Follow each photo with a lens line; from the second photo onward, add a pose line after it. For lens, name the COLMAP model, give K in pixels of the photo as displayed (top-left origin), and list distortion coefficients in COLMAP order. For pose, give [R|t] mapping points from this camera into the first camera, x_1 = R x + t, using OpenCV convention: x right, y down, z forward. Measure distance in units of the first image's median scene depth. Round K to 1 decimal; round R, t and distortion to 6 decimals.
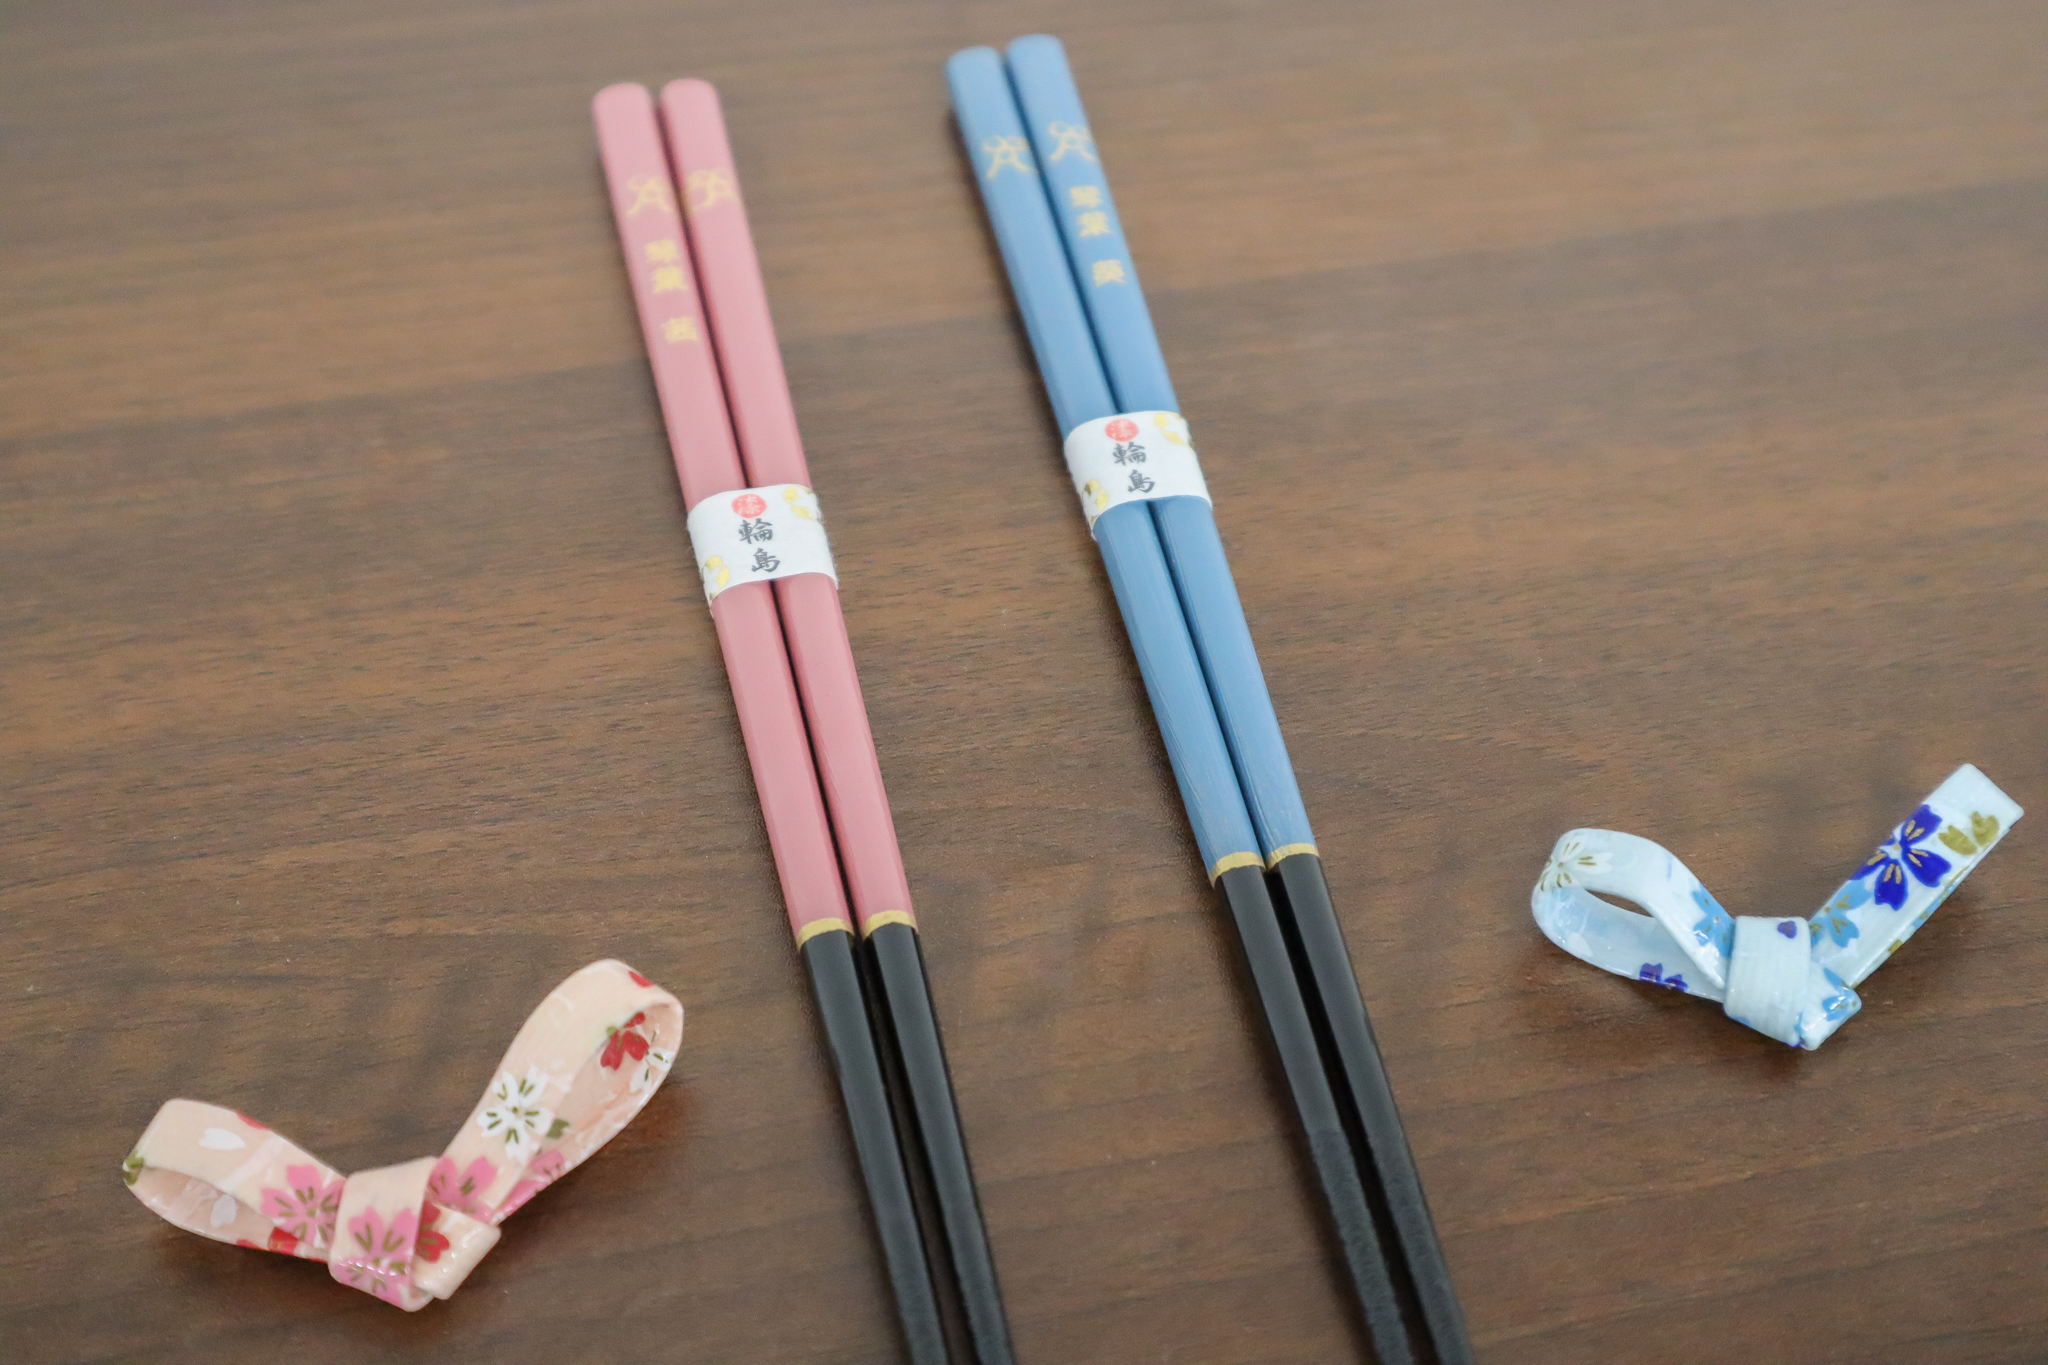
lens RADIAL K [[2762.6, 0, 1024.0], [0, 2762.6, 682.5], [0, 0, 1]] dist [0.046295, 0.115233]
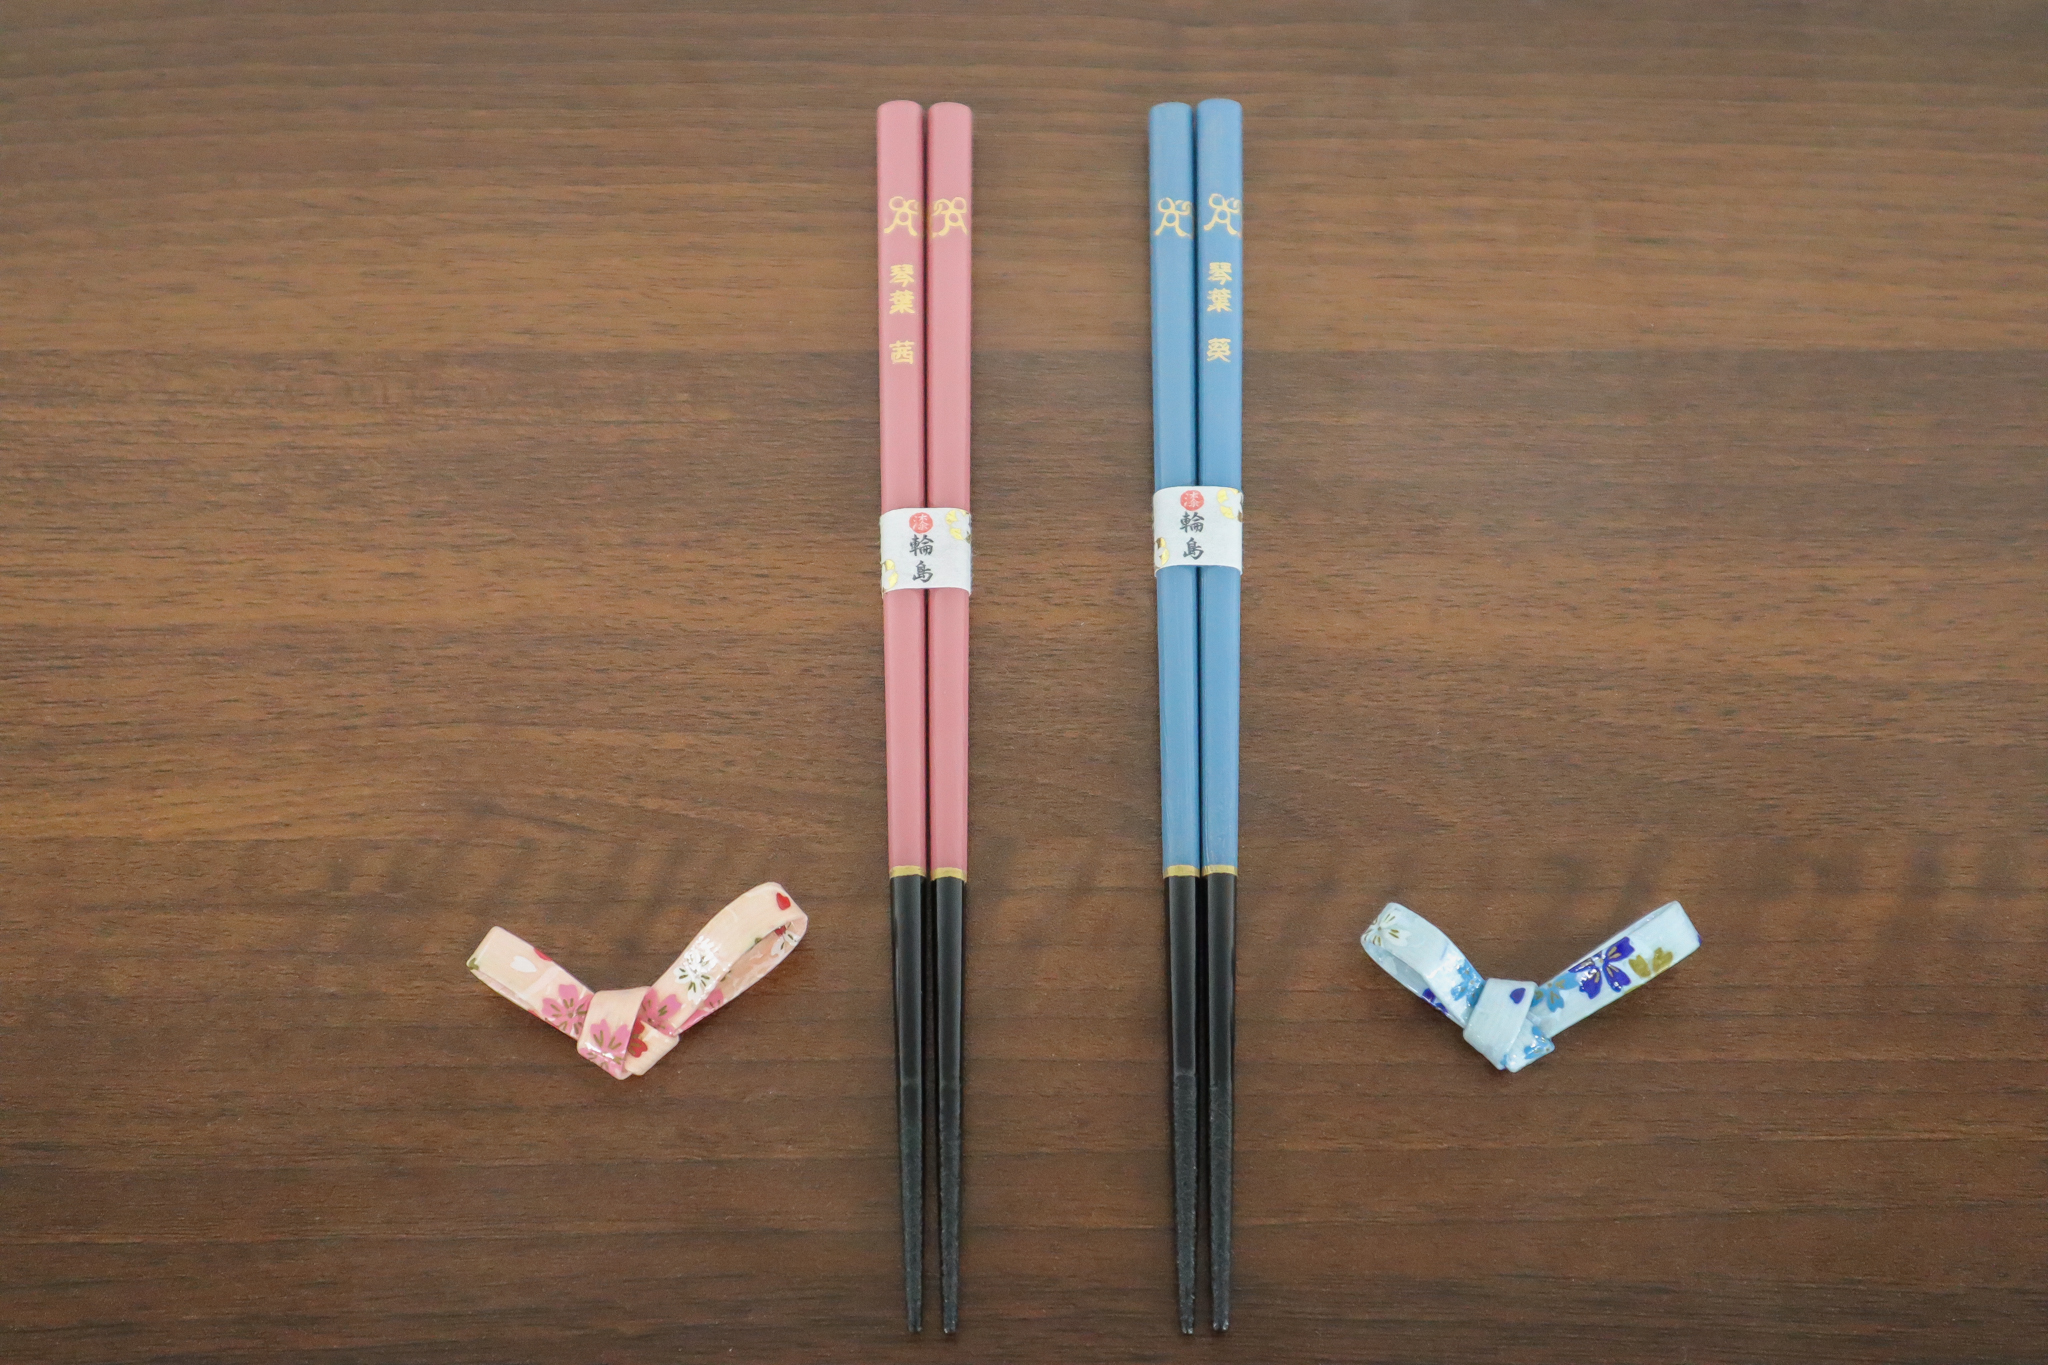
lens RADIAL K [[2762.6, 0, 1024.0], [0, 2762.6, 682.5], [0, 0, 1]] dist [0.046295, 0.115233]
pose [[0.976874, 0.190991, -0.096121, 0.111392], [-0.147132, 0.926649, 0.345938, -0.509904], [0.155142, -0.323796, 0.933321, -0.378009]]
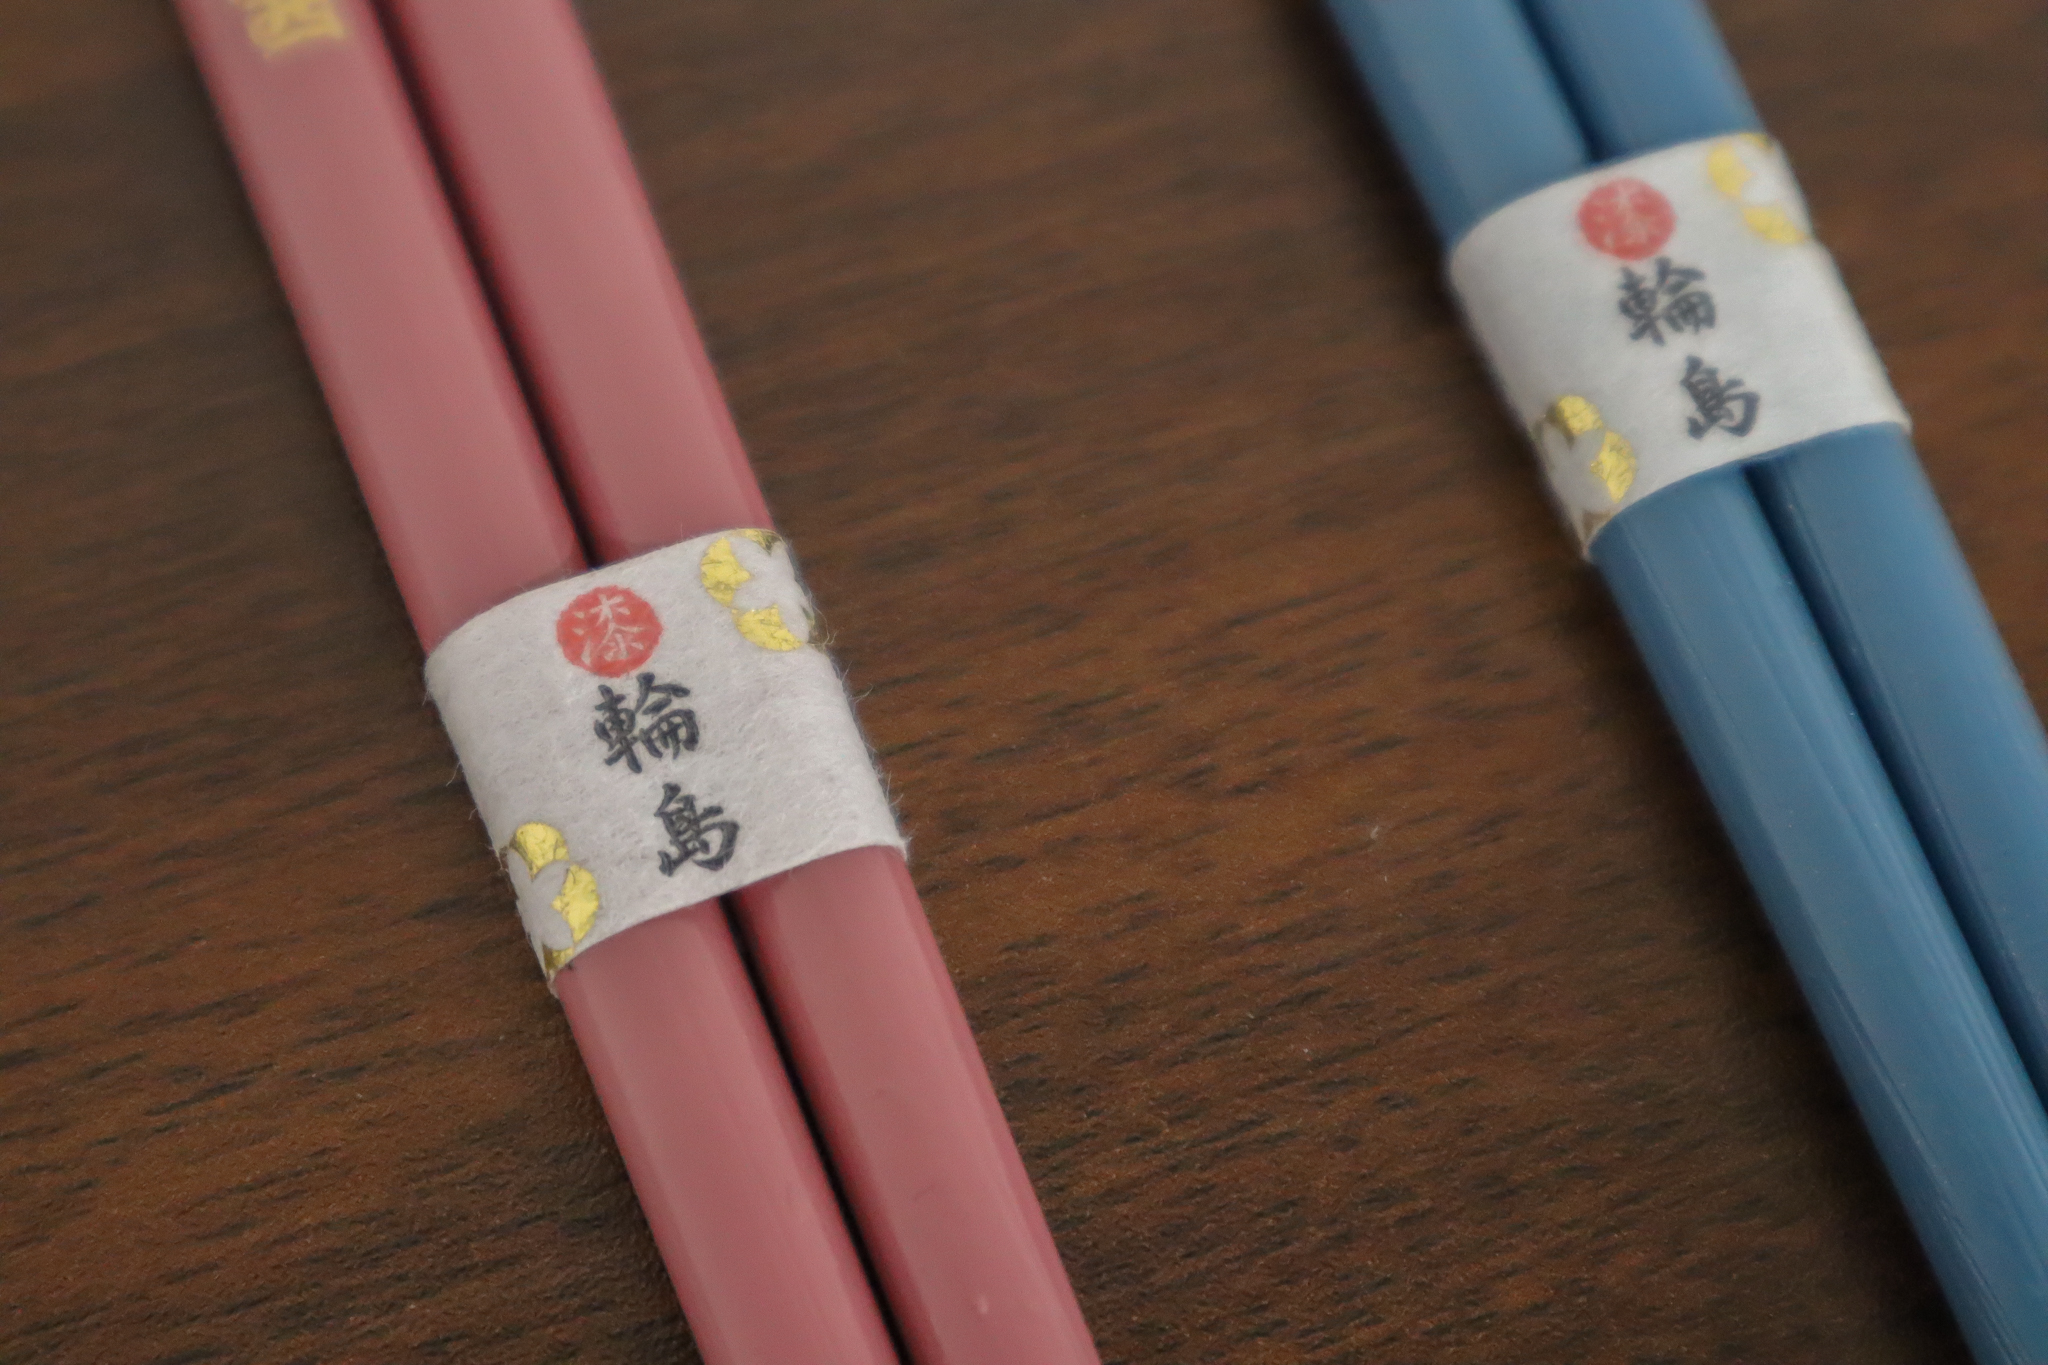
lens RADIAL K [[4192.3, 0, 1025.7], [0, 4192.3, 682.6], [0, 0, 1]] dist [-0.068990, -0.107667]
pose [[0.989701, -0.119811, 0.078344, -0.092830], [0.092537, 0.953013, 0.288448, -0.206768], [-0.109222, -0.278228, 0.954285, 0.522630]]
